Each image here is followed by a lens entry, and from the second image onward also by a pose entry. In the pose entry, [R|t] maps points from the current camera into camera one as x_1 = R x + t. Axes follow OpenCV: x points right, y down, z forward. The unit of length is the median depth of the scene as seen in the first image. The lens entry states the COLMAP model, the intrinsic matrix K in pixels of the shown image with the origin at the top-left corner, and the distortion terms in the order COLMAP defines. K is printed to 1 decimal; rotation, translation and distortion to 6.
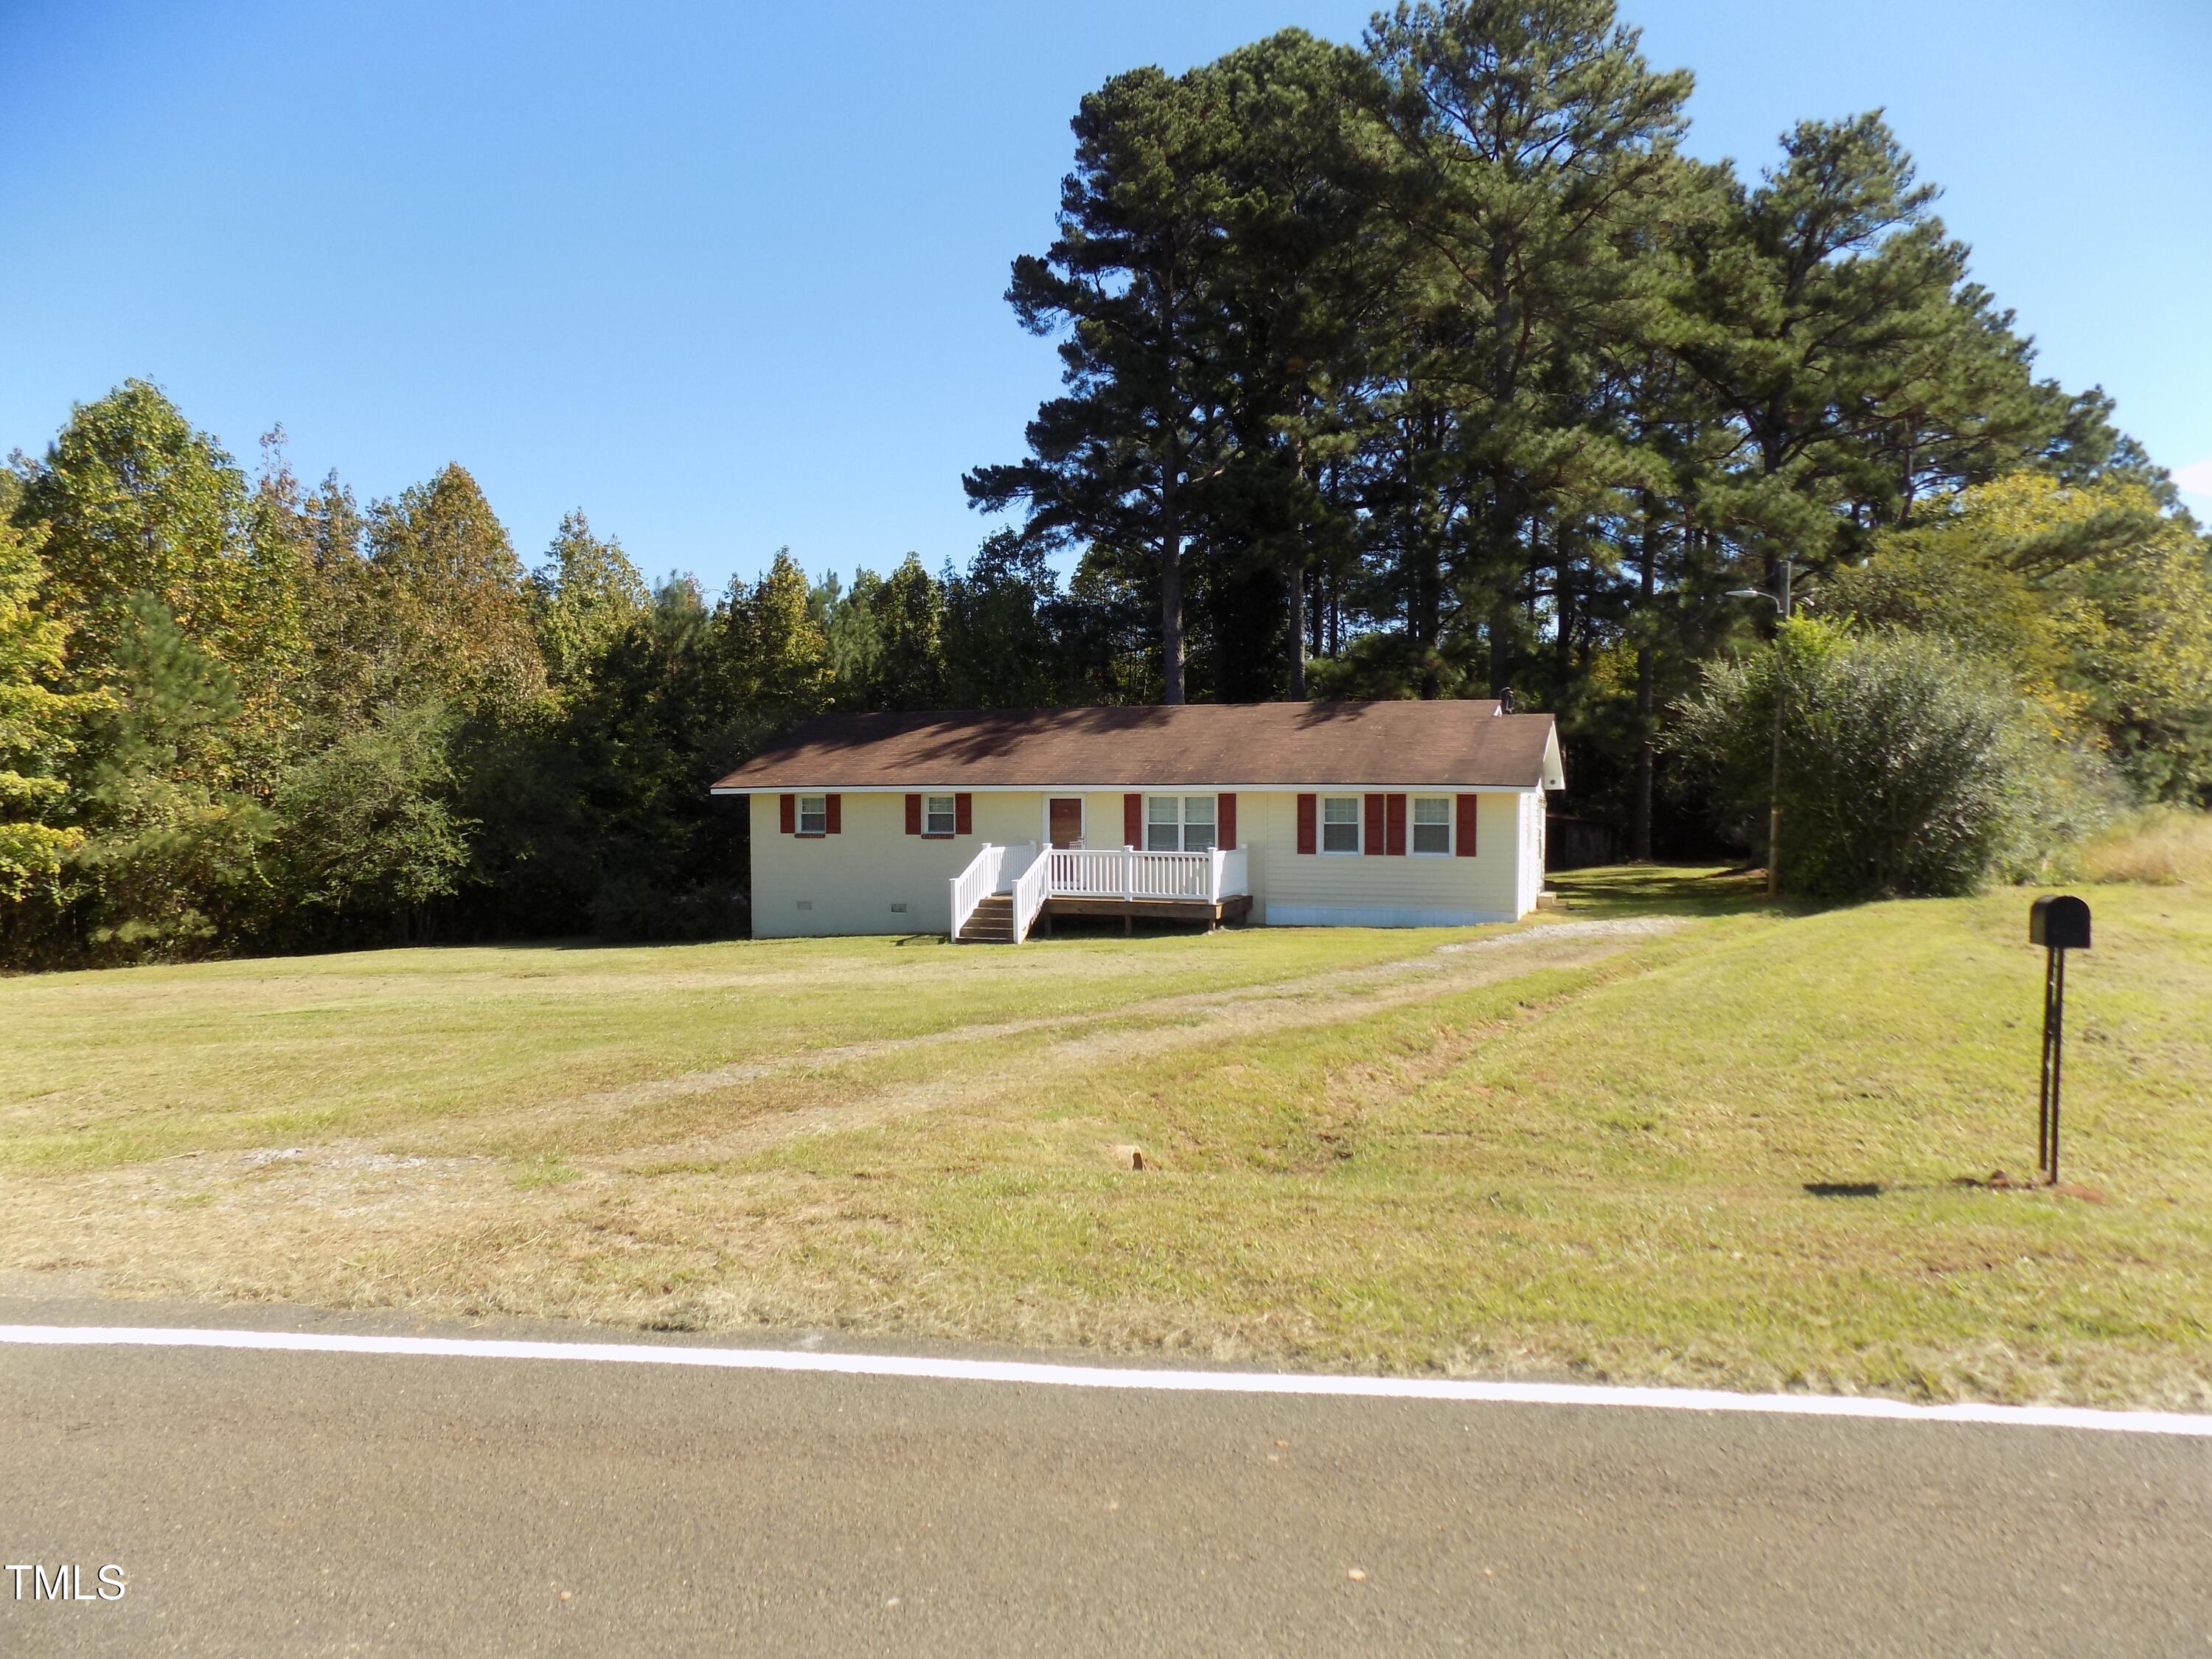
lens RADIAL K [[1485.6, 0, 1118.1], [0, 1485.6, 828.5], [0, 0, 1]] dist [-0.077114, 0.071051]
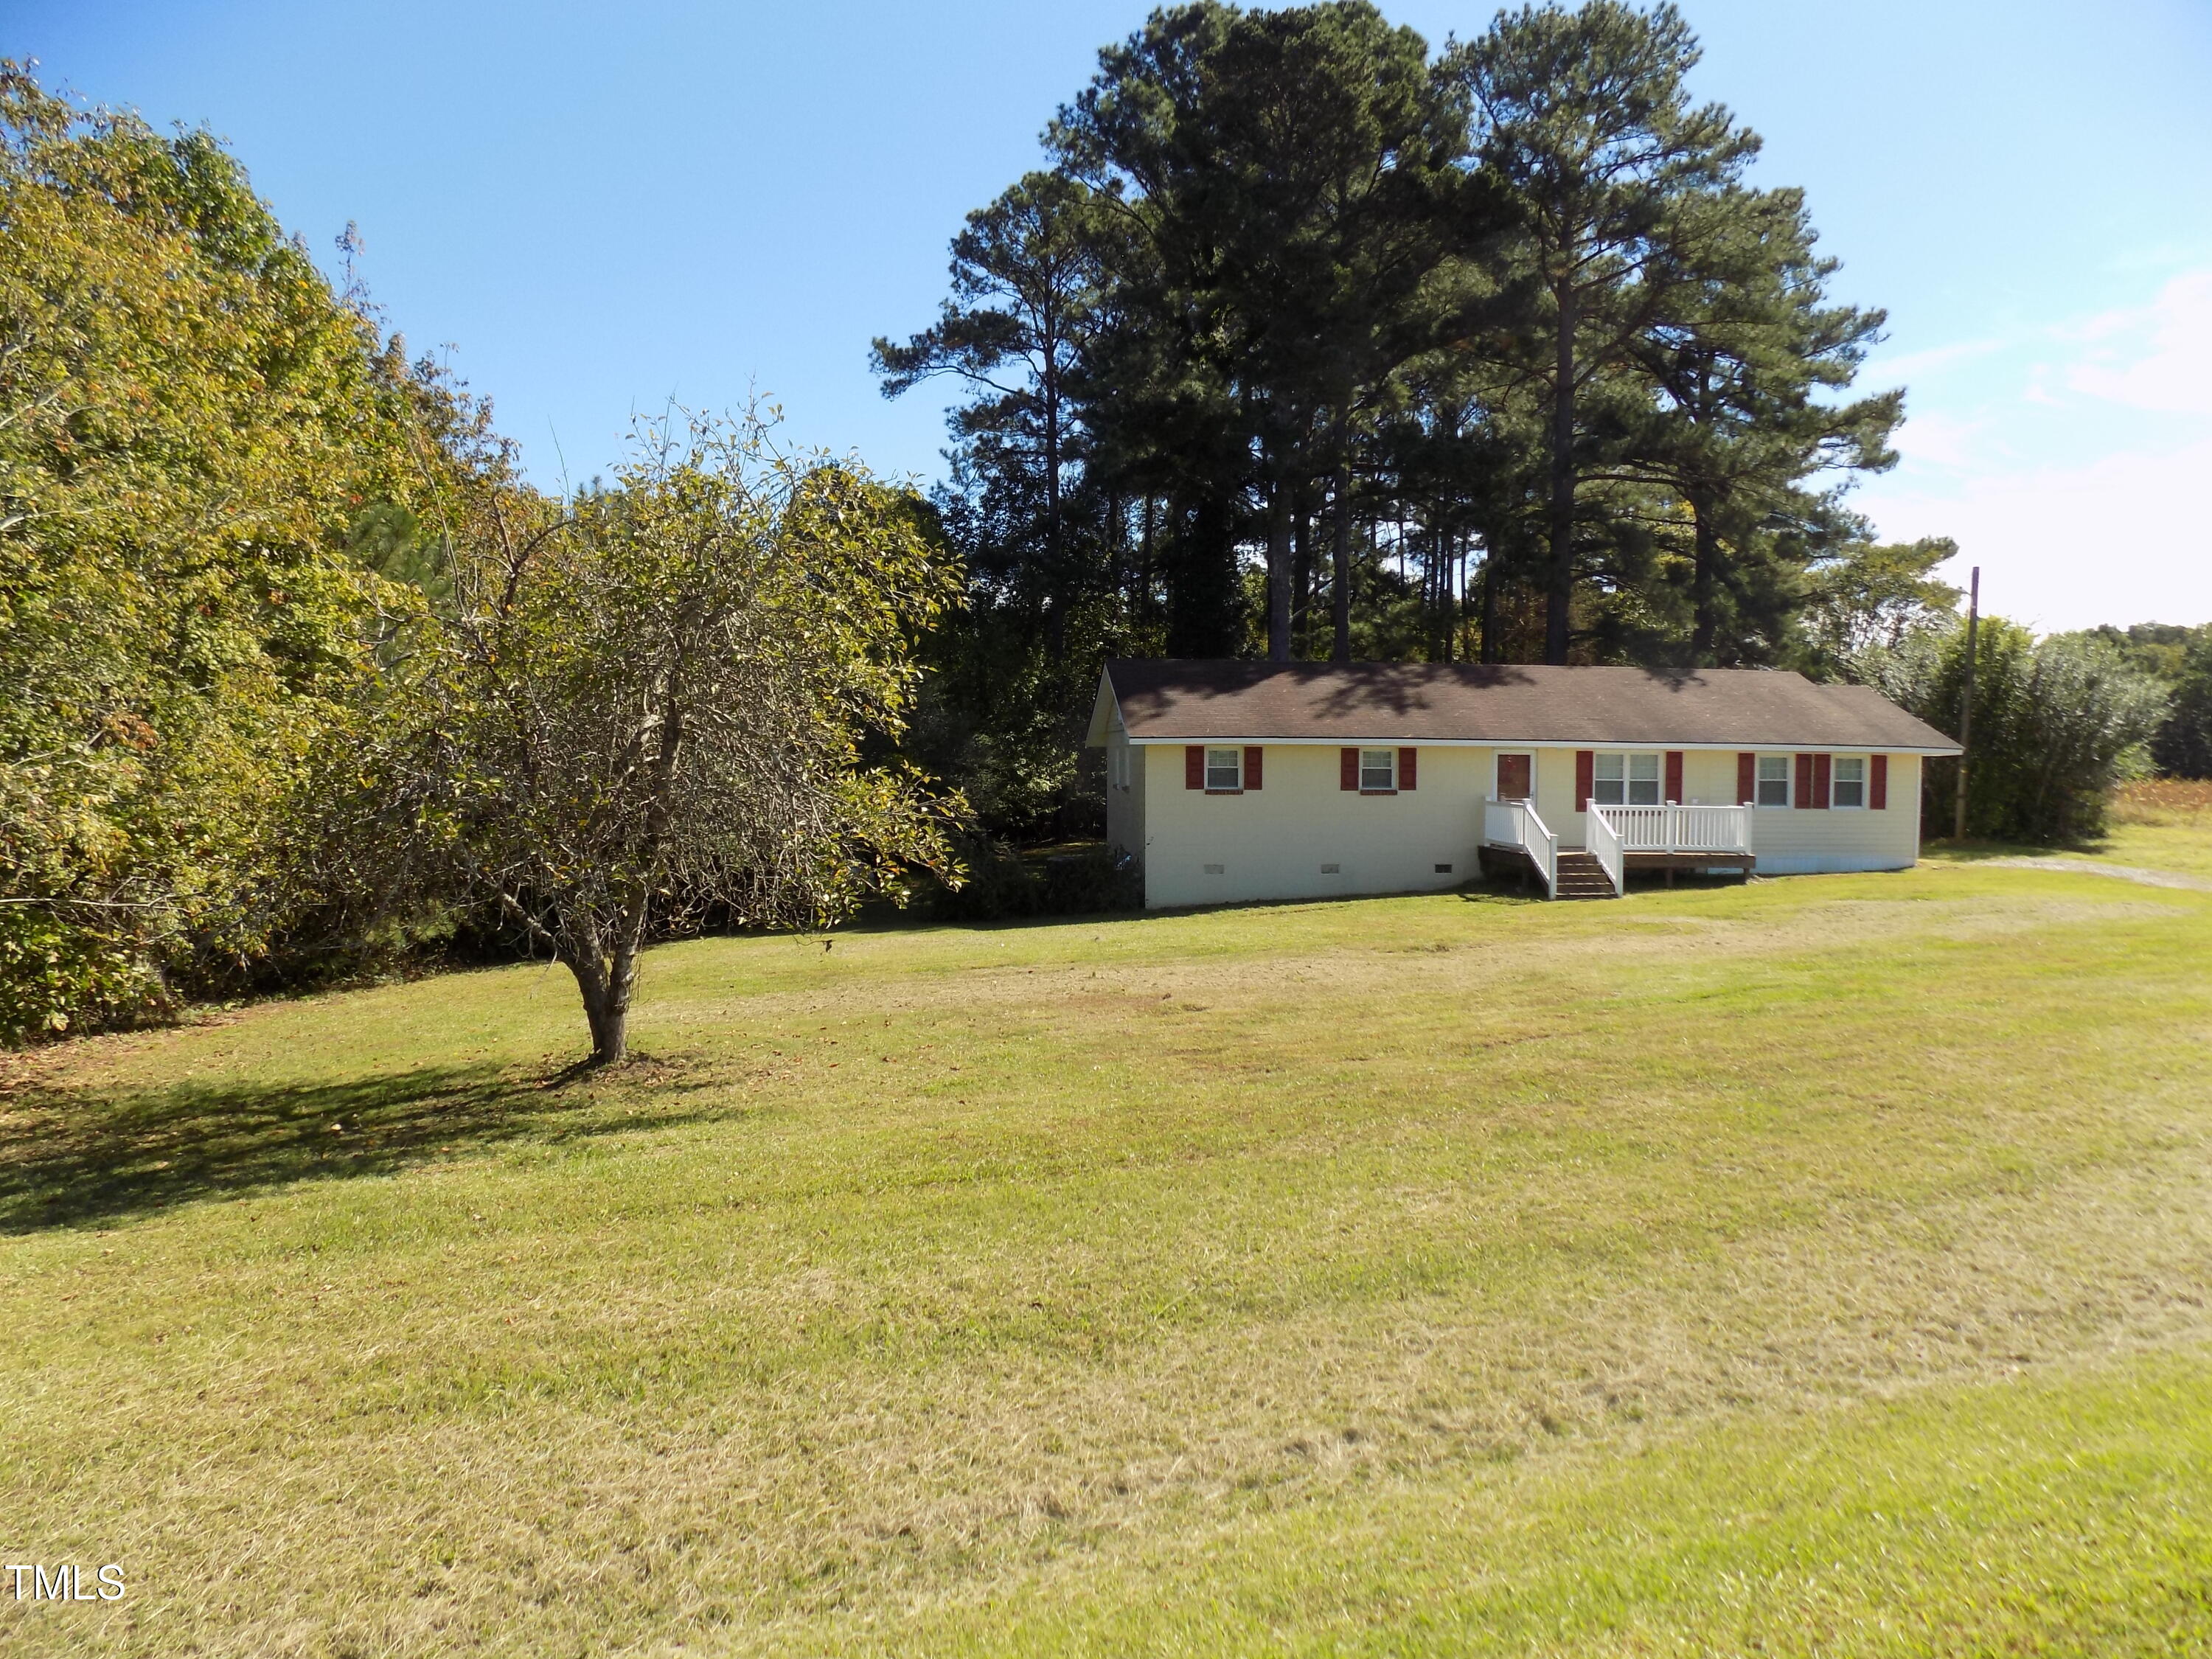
lens RADIAL K [[1460.2, 0, 1092.8], [0, 1460.2, 840.8], [0, 0, 1]] dist [-0.093027, 0.077070]
pose [[0.901208, -0.016928, 0.433055, -0.658798], [0.001366, 0.999343, 0.036222, 0.002107], [-0.433384, -0.032052, 0.900639, 0.223145]]
